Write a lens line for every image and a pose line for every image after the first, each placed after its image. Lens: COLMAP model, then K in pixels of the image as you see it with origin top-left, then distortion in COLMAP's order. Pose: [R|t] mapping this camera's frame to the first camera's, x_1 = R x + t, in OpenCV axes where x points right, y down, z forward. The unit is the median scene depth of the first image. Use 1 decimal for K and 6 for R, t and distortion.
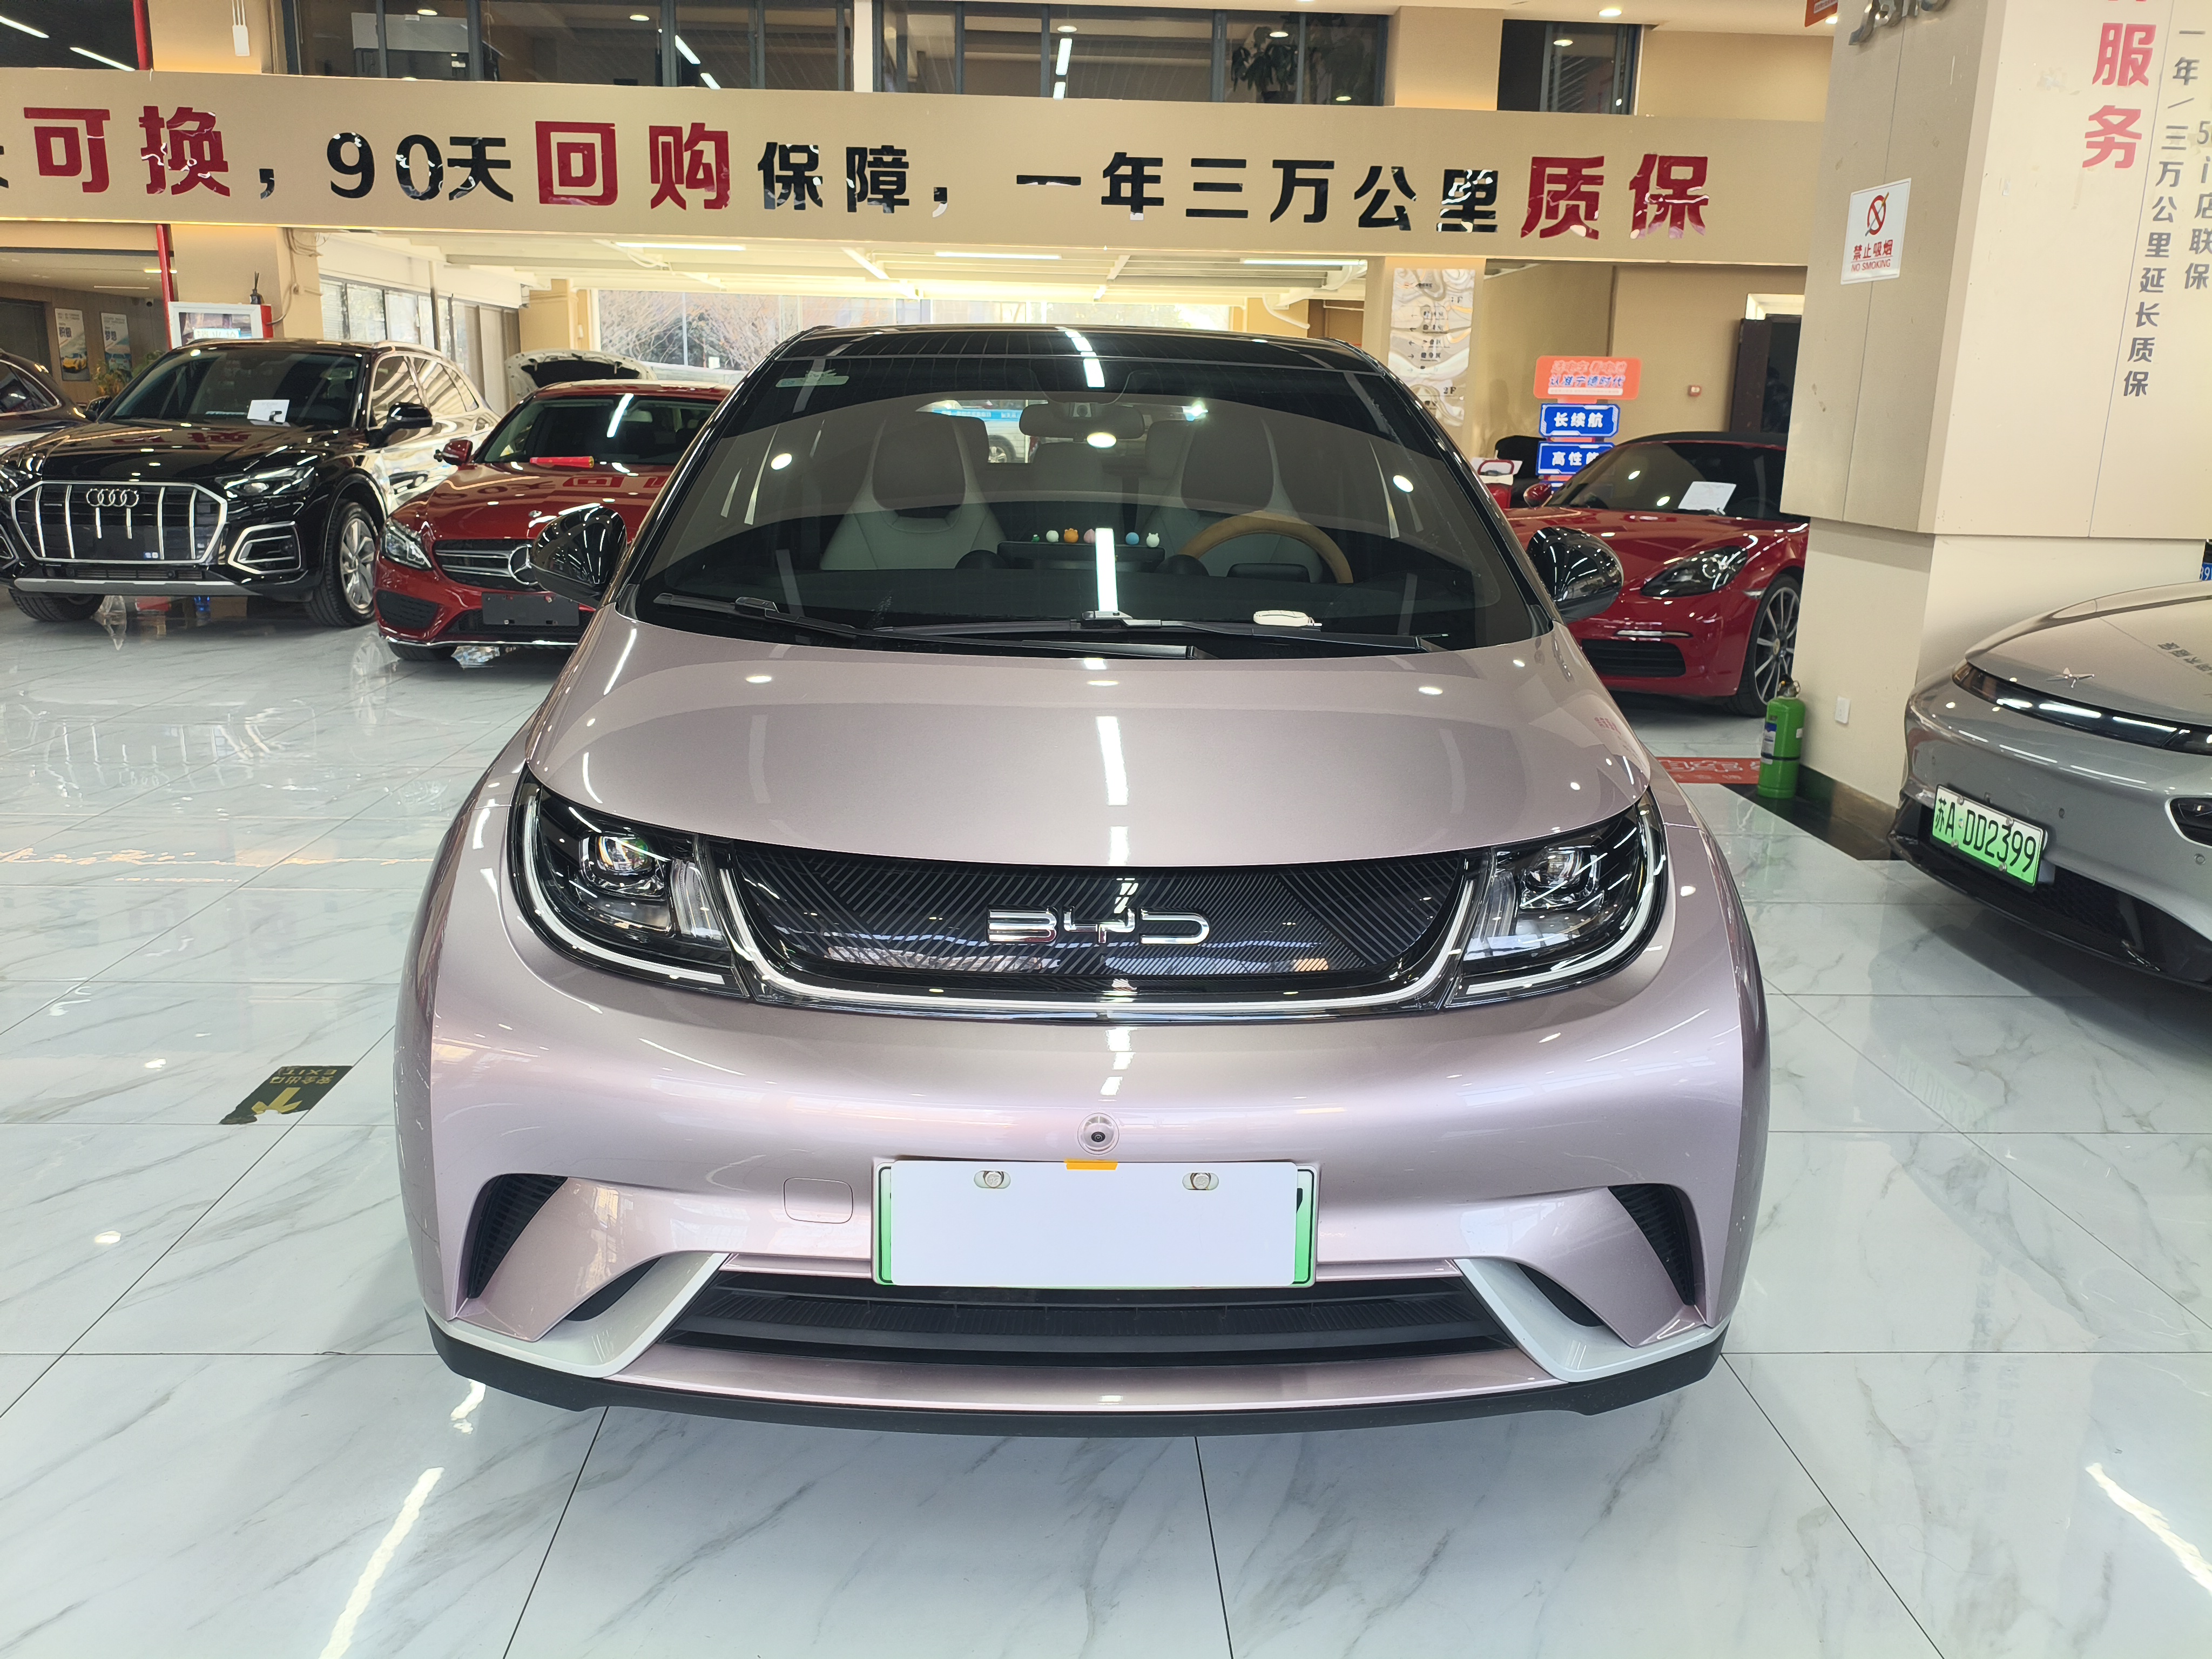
lens RADIAL K [[1657.1, 0, 1091.8], [0, 1657.1, 821.3], [0, 0, 1]] dist [-0.010323, -0.011824]
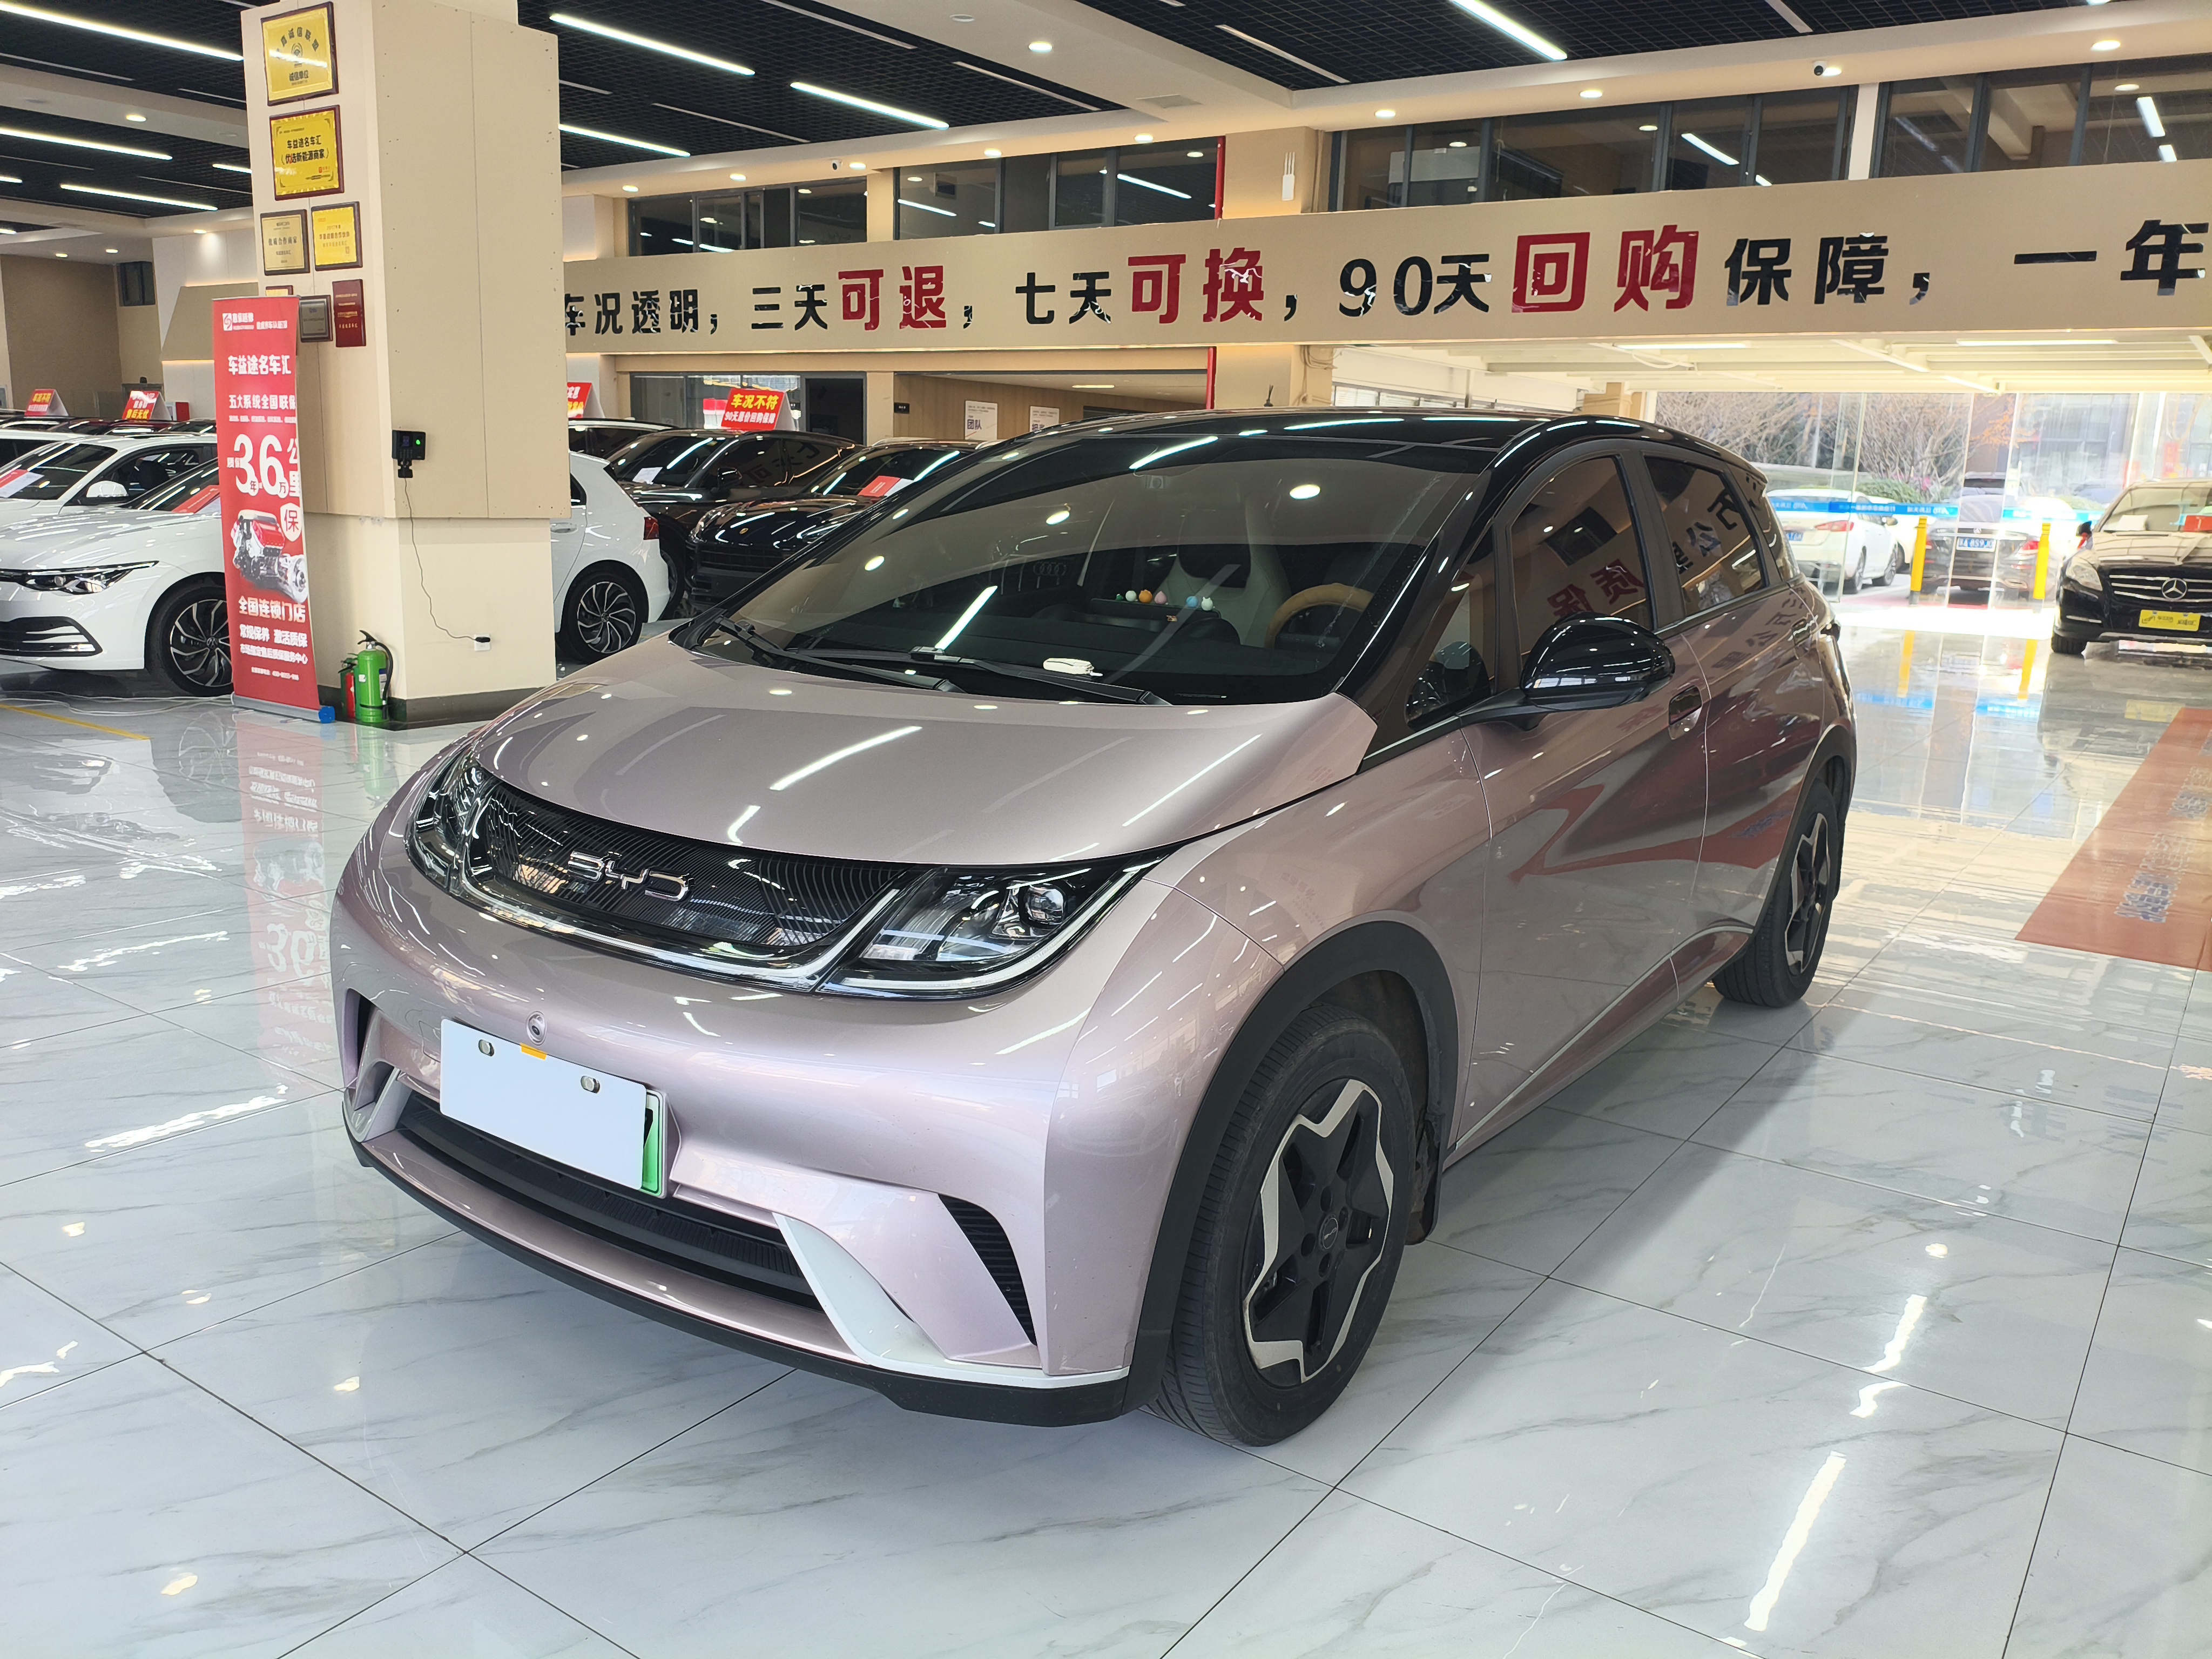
lens RADIAL K [[1750.6, 0, 1102.3], [0, 1750.6, 760.7], [0, 0, 1]] dist [-0.077221, 0.033111]
pose [[0.794342, 0.090598, -0.600677, 0.140223], [-0.151563, 0.987103, -0.051547, -0.001780], [0.588260, 0.131986, 0.797828, 0.018433]]
